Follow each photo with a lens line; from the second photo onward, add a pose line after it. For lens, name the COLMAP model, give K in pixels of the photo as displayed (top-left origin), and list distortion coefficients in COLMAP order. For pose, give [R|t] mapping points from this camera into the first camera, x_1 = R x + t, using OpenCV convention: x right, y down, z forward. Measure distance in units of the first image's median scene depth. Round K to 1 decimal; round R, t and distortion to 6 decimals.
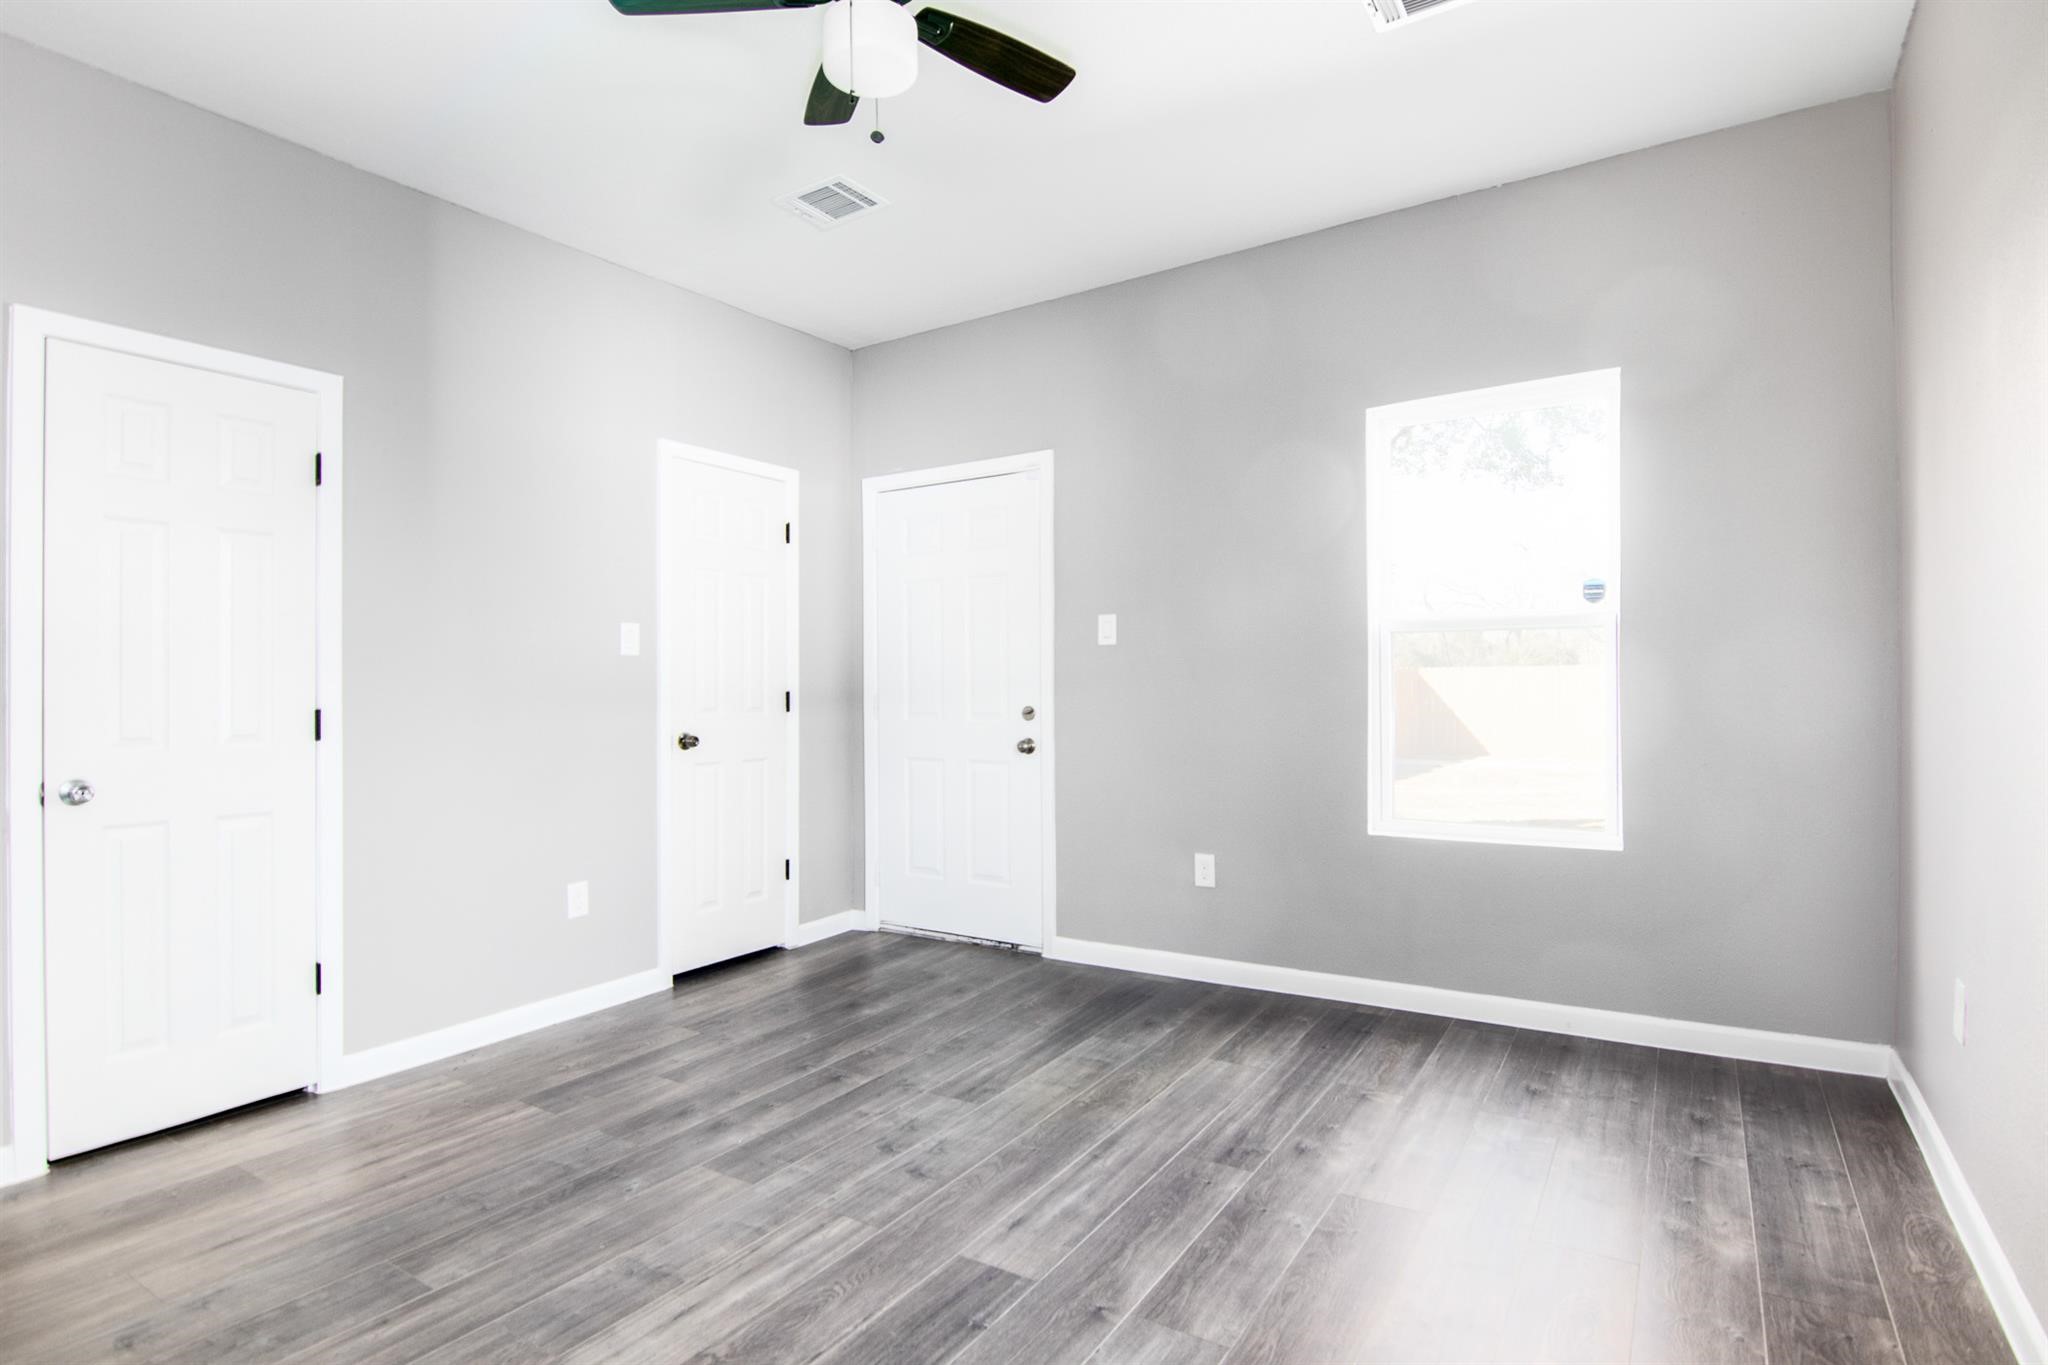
lens RADIAL K [[1046.4, 0, 1015.4], [0, 1046.4, 682.5], [0, 0, 1]] dist [-0.001484, -0.001826]
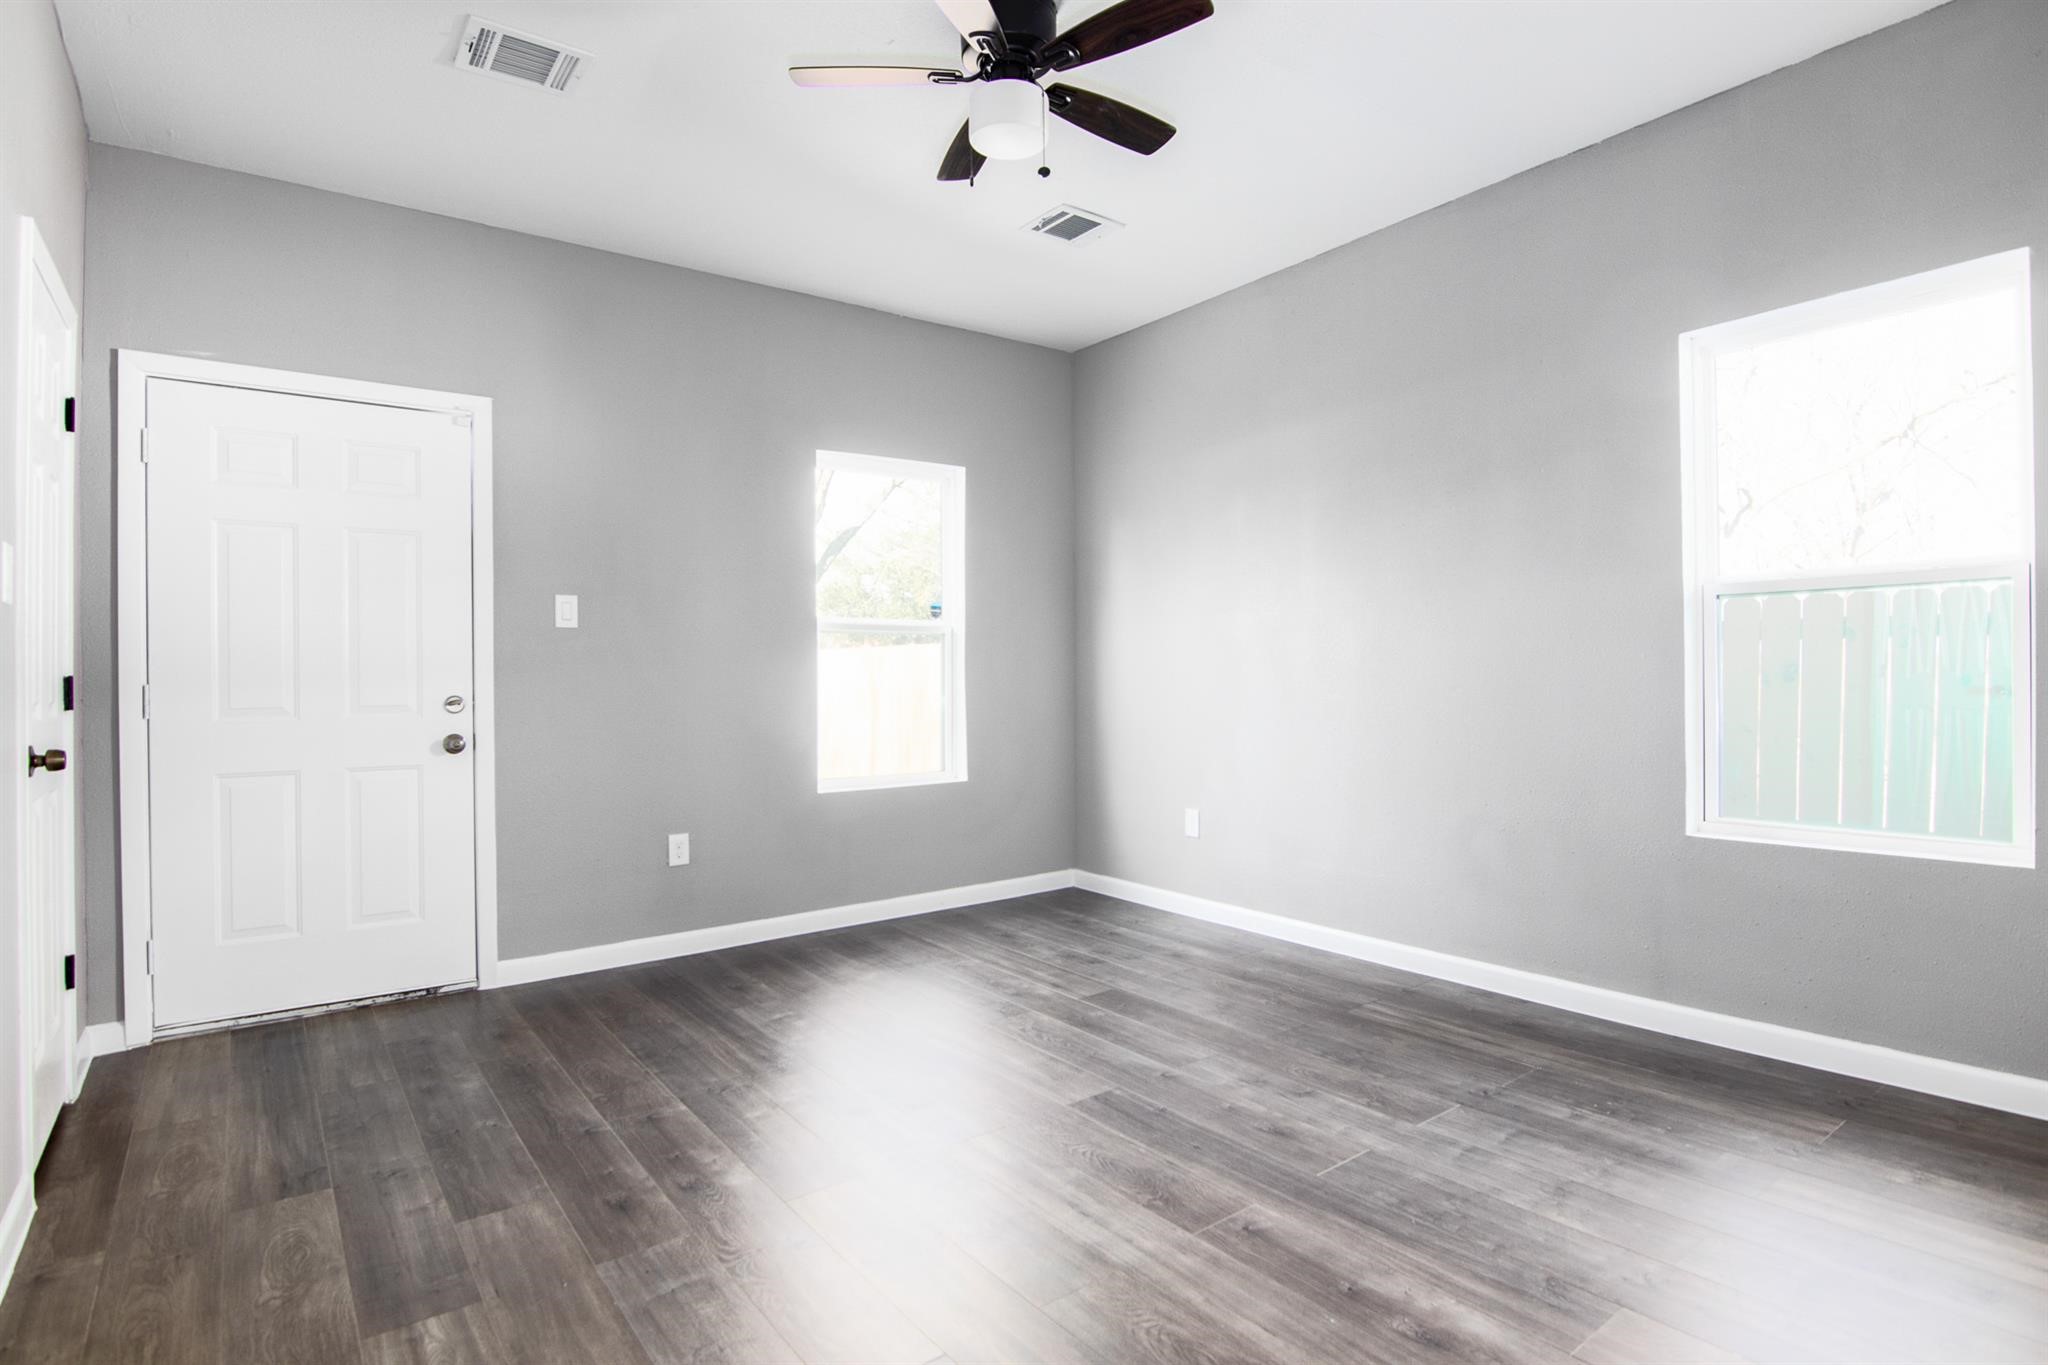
lens RADIAL K [[1046.4, 0, 1015.4], [0, 1046.4, 682.5], [0, 0, 1]] dist [-0.001484, -0.001826]
pose [[0.345784, 0.001142, 0.938314, -0.752582], [0.002093, 0.999996, -0.001988, 0.017564], [-0.938312, 0.002651, 0.345780, 0.359347]]
